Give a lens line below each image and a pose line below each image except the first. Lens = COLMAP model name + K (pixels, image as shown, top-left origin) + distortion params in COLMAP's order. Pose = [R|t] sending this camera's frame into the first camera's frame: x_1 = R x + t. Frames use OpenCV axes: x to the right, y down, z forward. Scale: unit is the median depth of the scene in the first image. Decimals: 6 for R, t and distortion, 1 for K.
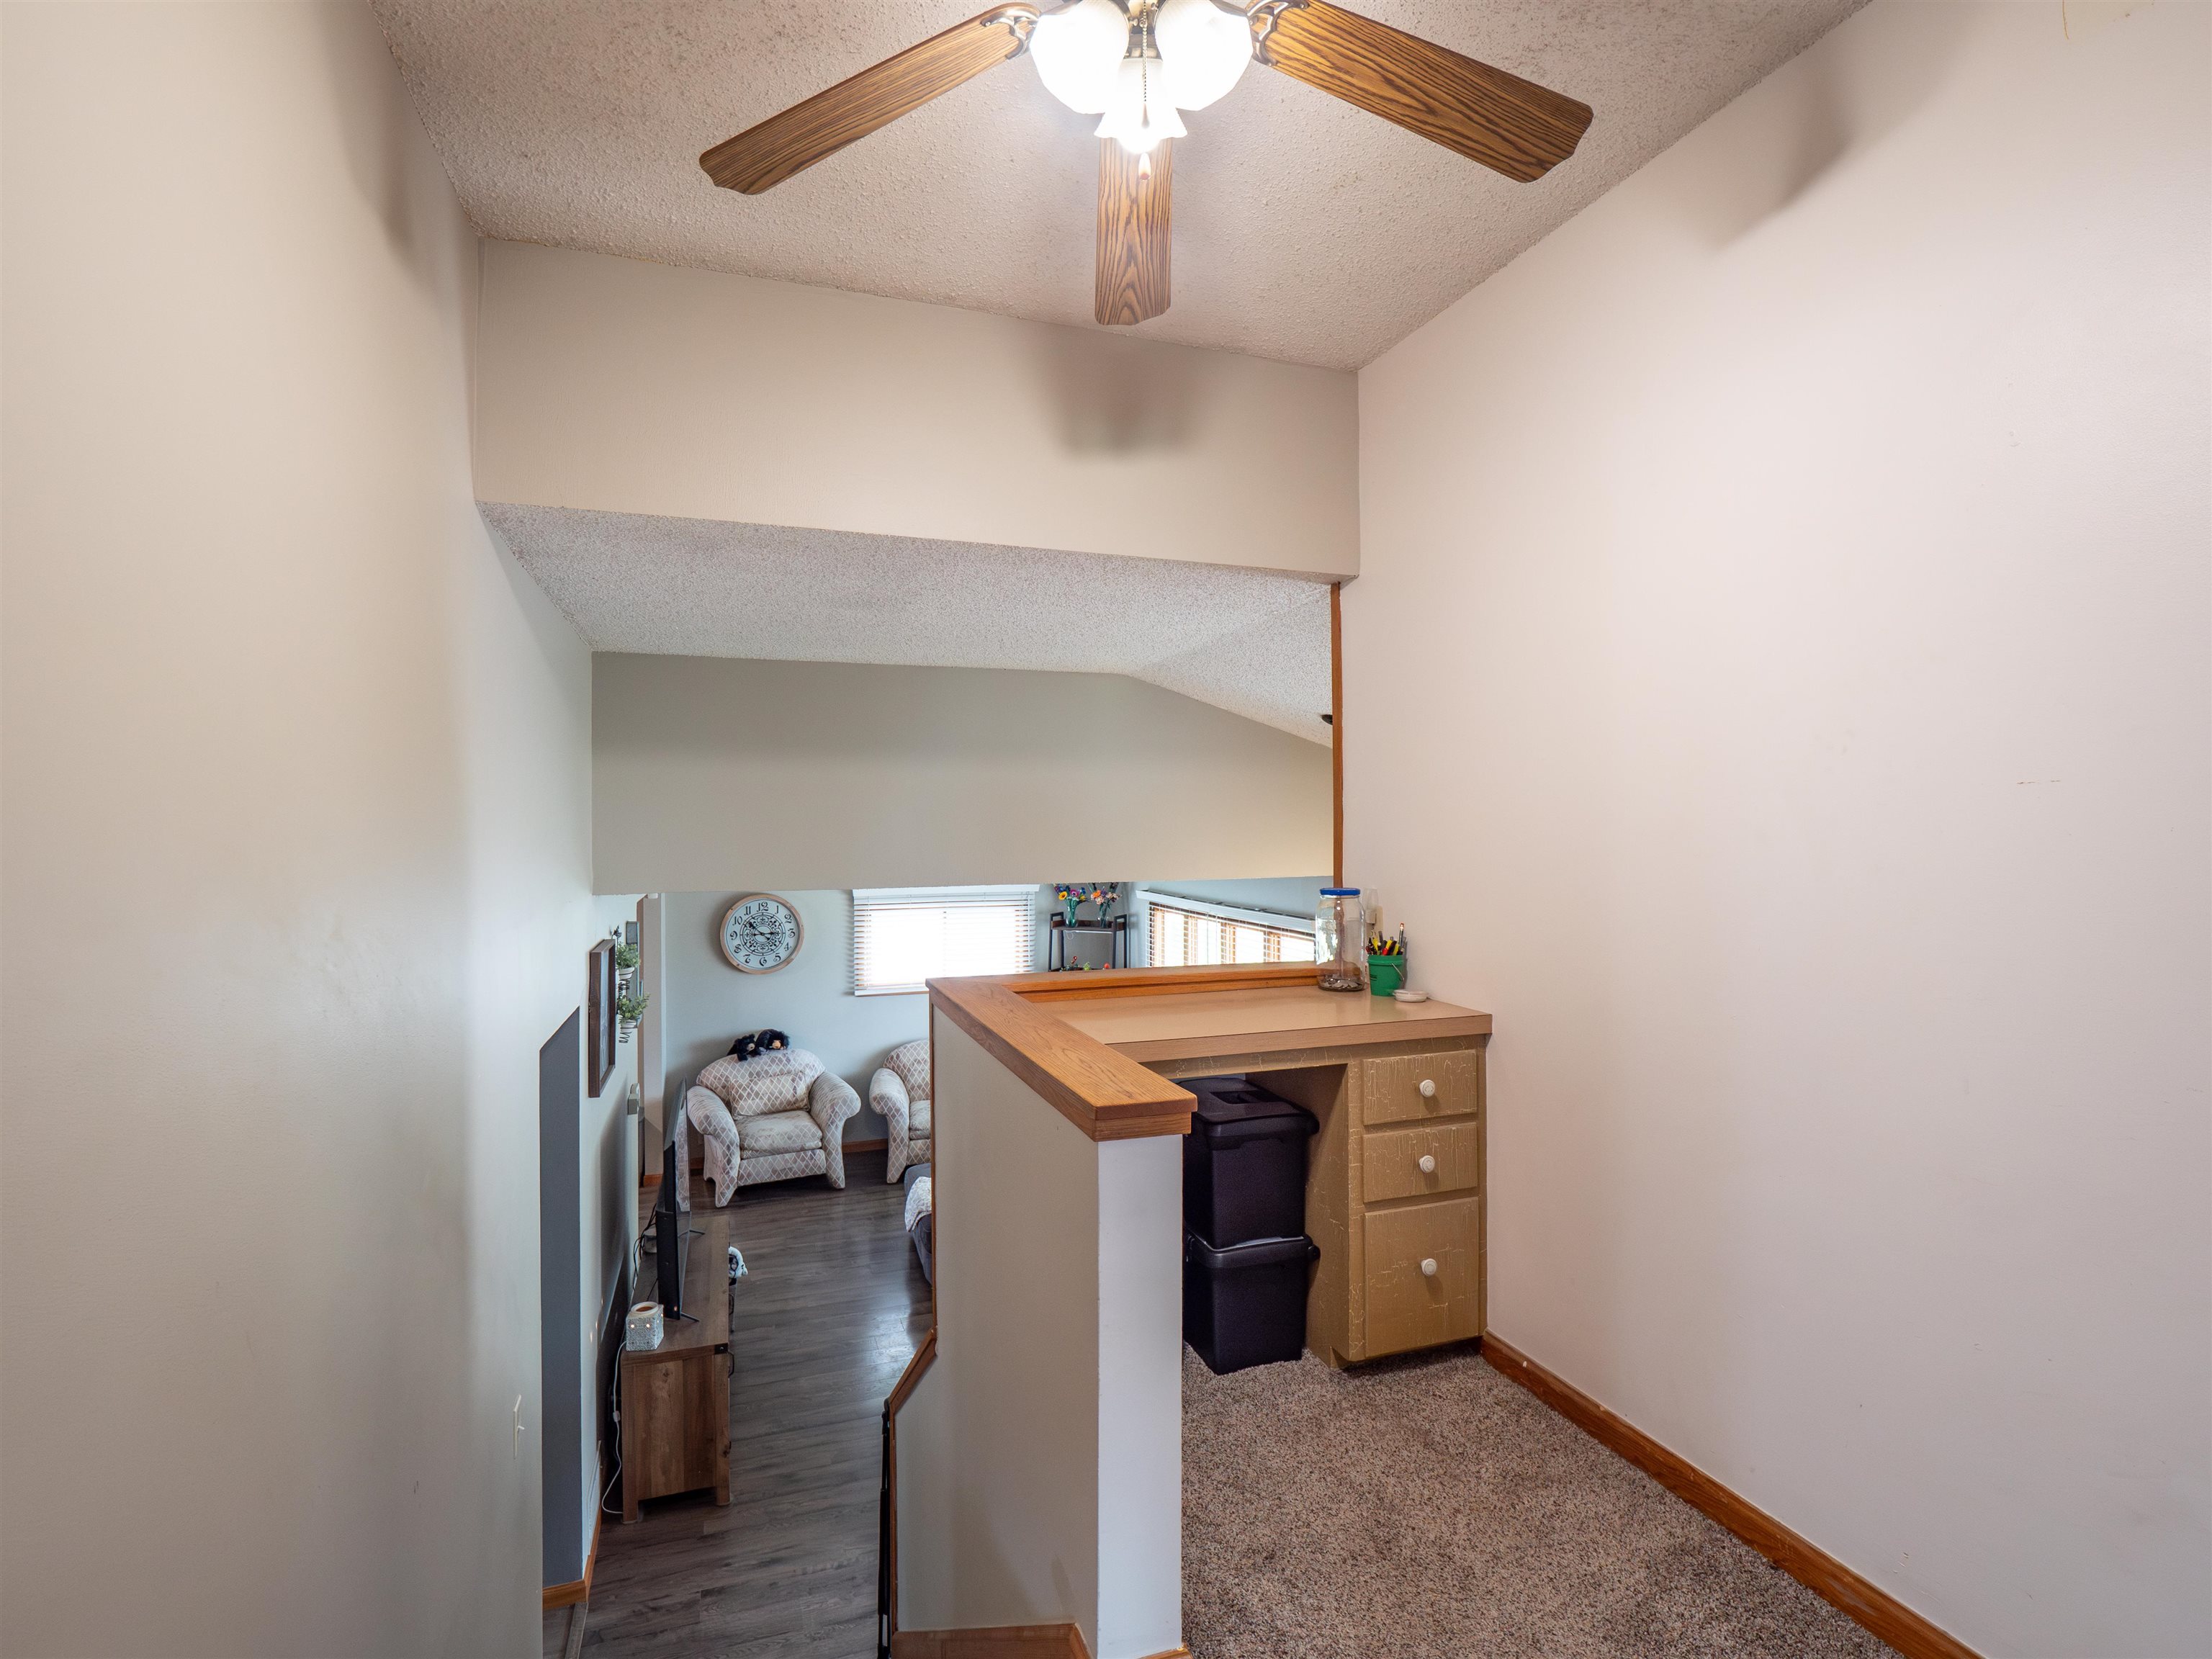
lens RADIAL K [[1083.3, 0, 1095.1], [0, 1083.3, 819.1], [0, 0, 1]] dist [-0.014992, 0.000130]
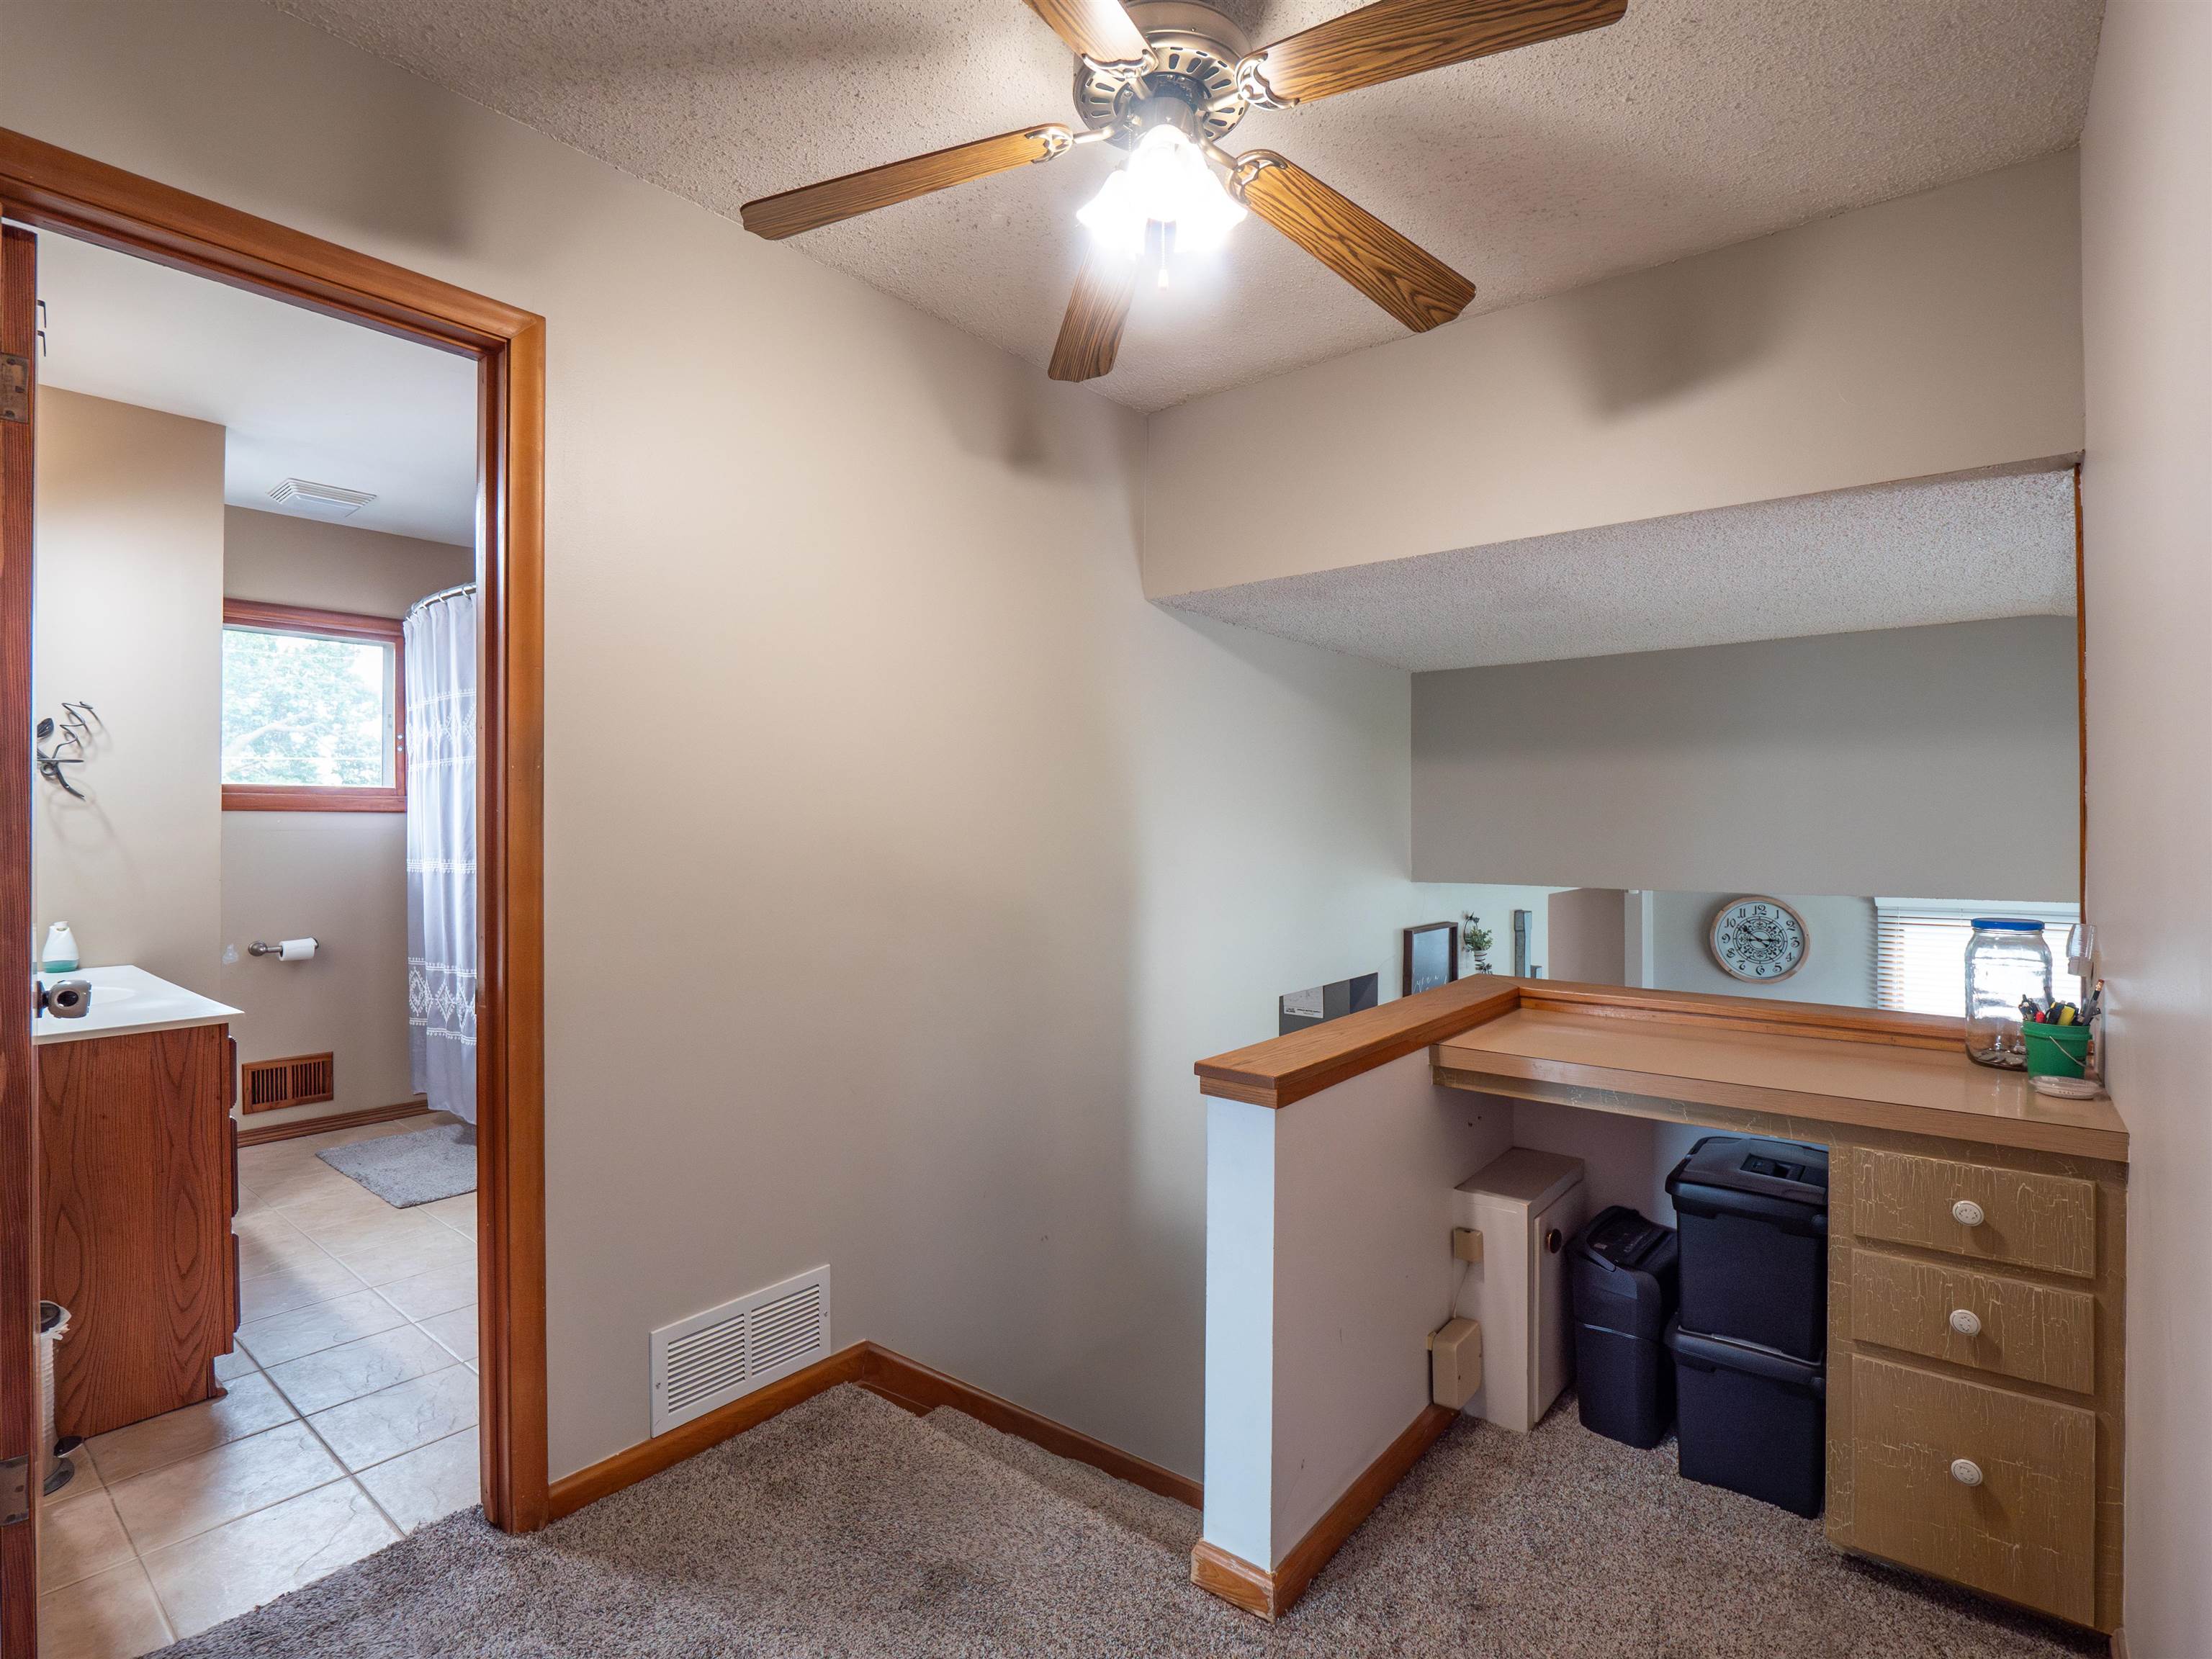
lens RADIAL K [[1083.3, 0, 1100.5], [0, 1083.3, 826.2], [0, 0, 1]] dist [-0.014992, 0.000130]
pose [[0.519566, 0.005633, -0.854412, 0.181229], [0.005628, 0.999934, 0.010015, -0.001993], [0.854412, -0.010012, 0.519500, 0.053800]]
